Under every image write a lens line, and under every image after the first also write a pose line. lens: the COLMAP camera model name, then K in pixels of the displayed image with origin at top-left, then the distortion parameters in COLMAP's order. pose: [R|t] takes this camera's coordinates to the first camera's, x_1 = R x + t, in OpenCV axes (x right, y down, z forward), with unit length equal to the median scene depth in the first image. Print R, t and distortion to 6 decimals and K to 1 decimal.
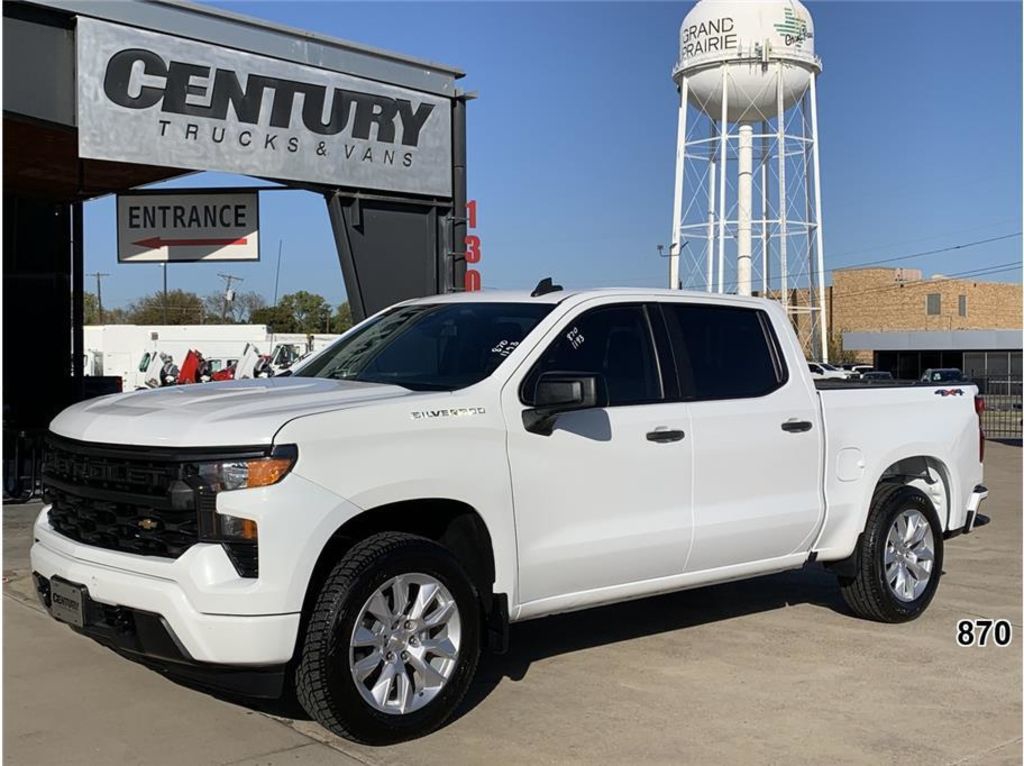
lens RADIAL K [[1217.7, 0, 509.7], [0, 1217.7, 383.7], [0, 0, 1]] dist [0.028722, -0.070189]
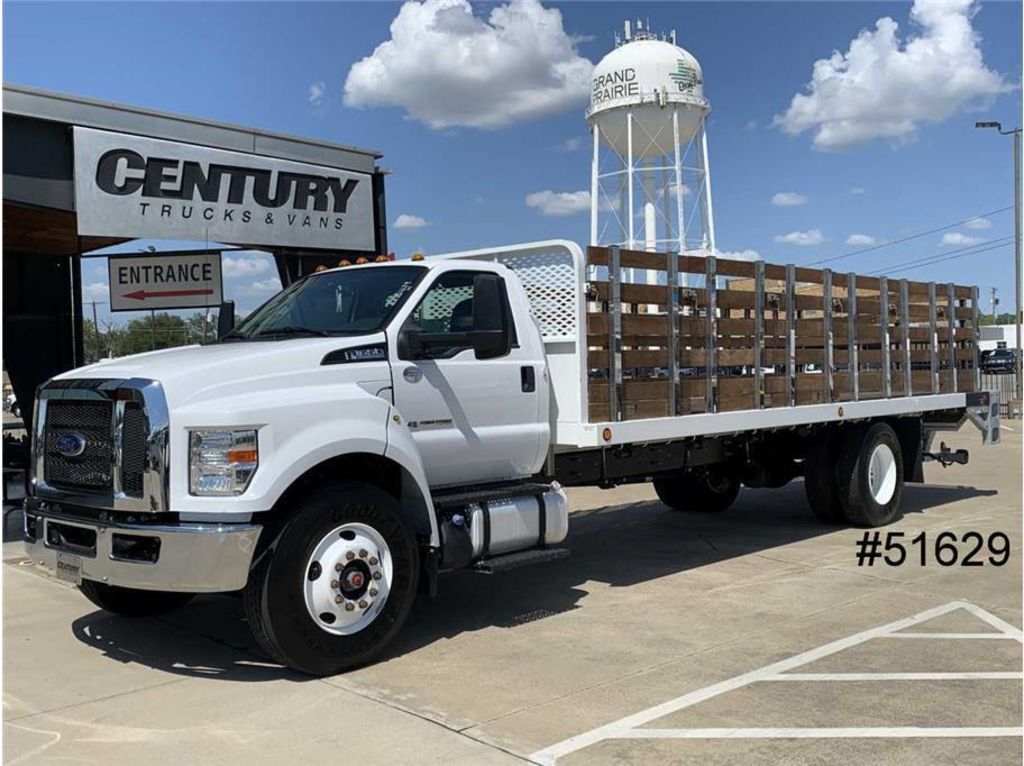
lens RADIAL K [[1050.6, 0, 517.3], [0, 1050.6, 382.3], [0, 0, 1]] dist [0.019829, -0.029281]
pose [[0.997906, -0.034599, 0.054654, 0.039509], [0.034605, 0.999401, 0.000840, -0.011360], [-0.054650, 0.001053, 0.998505, -0.121400]]
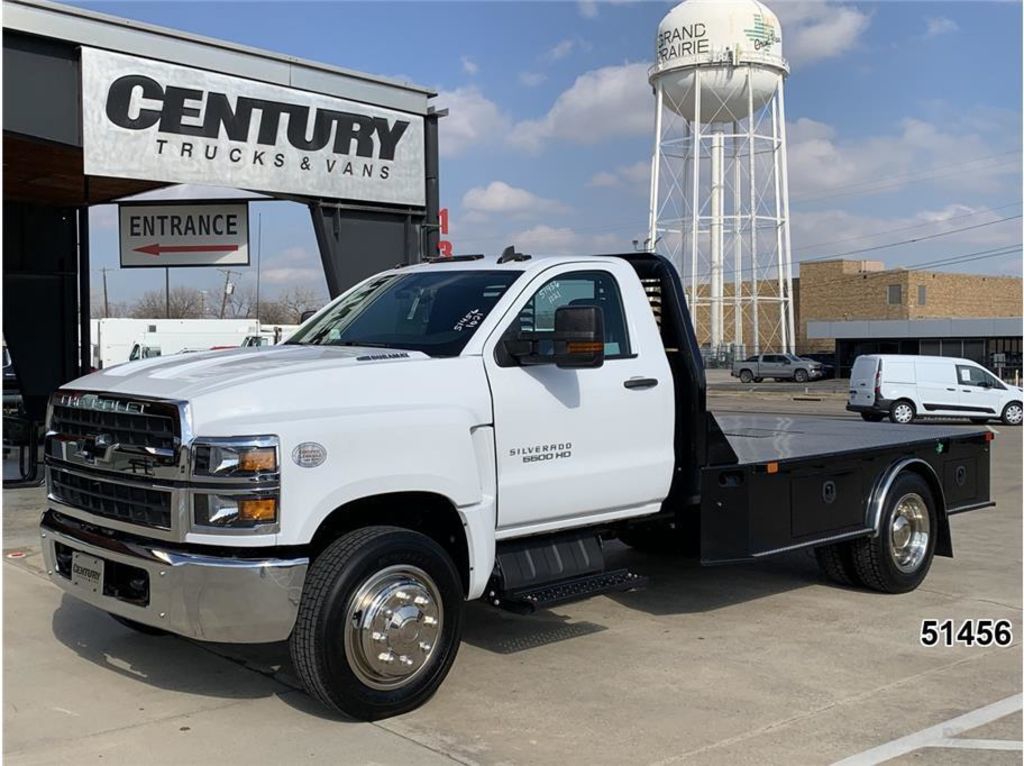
lens RADIAL K [[1156.3, 0, 510.0], [0, 1156.3, 383.7], [0, 0, 1]] dist [0.027841, -0.046626]
pose [[0.999926, -0.005159, 0.011008, 0.017422], [0.005036, 0.999924, 0.011227, -0.004567], [-0.011065, -0.011171, 0.999876, -0.049138]]
